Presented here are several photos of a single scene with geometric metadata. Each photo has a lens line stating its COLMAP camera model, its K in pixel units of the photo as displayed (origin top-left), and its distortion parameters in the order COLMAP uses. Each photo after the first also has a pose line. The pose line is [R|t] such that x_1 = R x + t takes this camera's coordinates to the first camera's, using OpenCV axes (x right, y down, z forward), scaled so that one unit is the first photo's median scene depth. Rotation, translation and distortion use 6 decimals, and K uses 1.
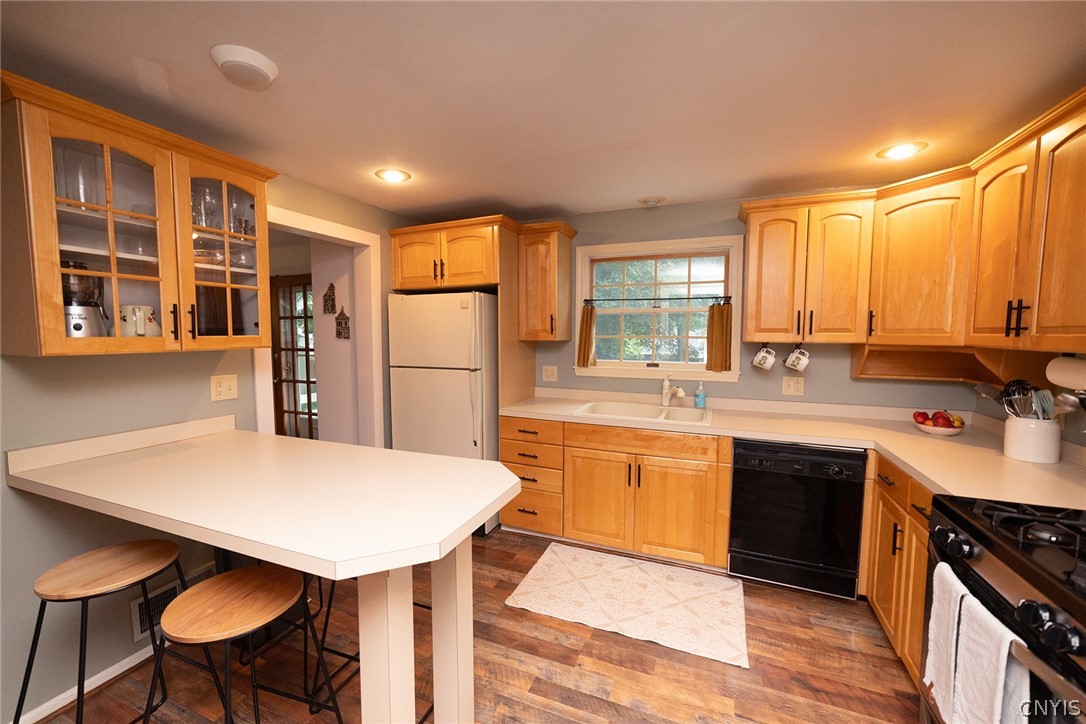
lens RADIAL K [[429.4, 0, 537.7], [0, 429.4, 363.4], [0, 0, 1]] dist [-0.008087, 0.003525]
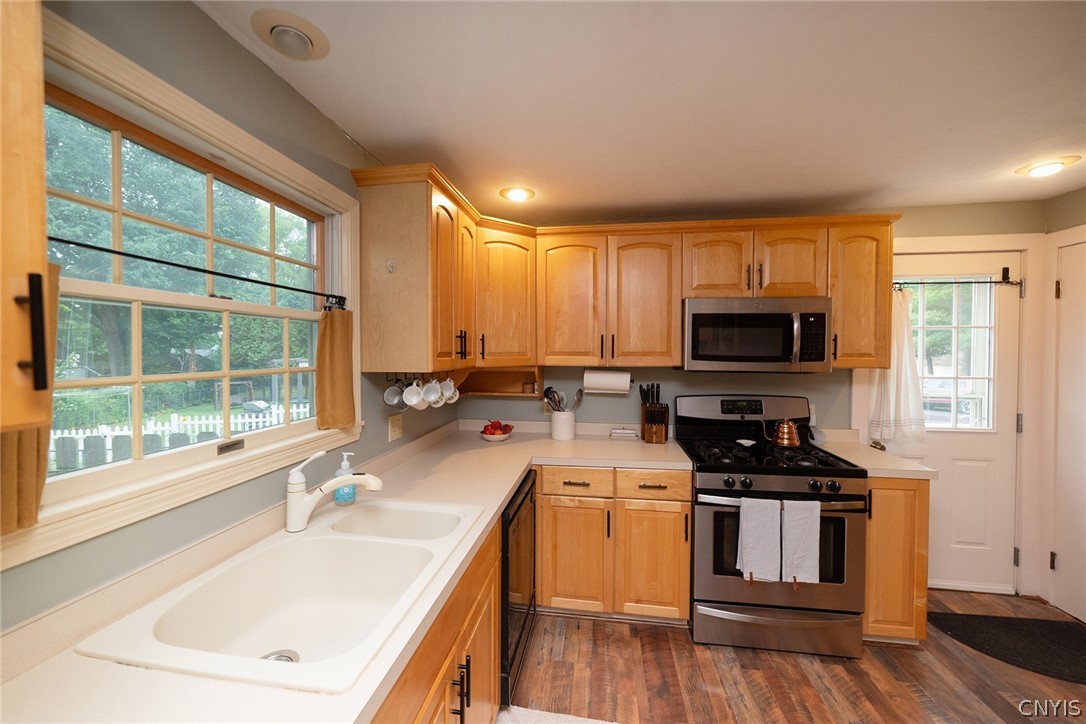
lens RADIAL K [[429.4, 0, 536.5], [0, 429.4, 357.5], [0, 0, 1]] dist [-0.008087, 0.003525]
pose [[-0.243890, -0.017302, 0.969649, -0.235856], [0.072073, 0.996753, 0.035914, -0.096139], [-0.967121, 0.078645, -0.241851, 1.133879]]
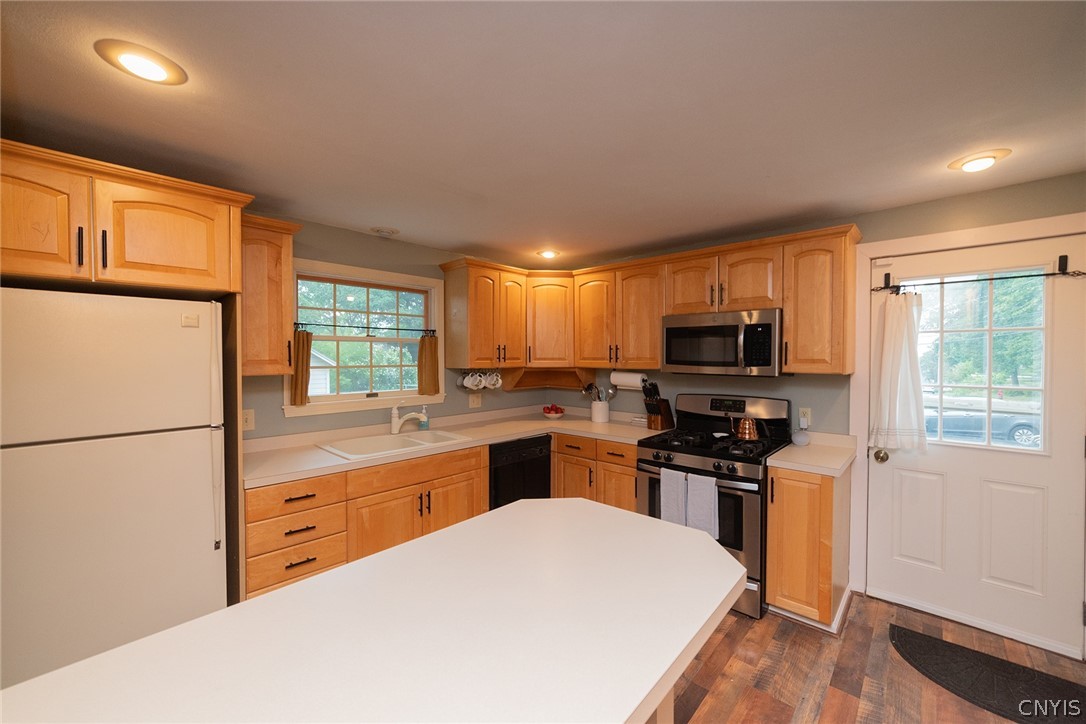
lens RADIAL K [[429.4, 0, 535.8], [0, 429.4, 358.9], [0, 0, 1]] dist [-0.008087, 0.003525]
pose [[0.352516, -0.008498, 0.935767, -0.700244], [0.071541, 0.997277, -0.017894, -0.046398], [-0.933067, 0.073254, 0.352164, 0.425916]]
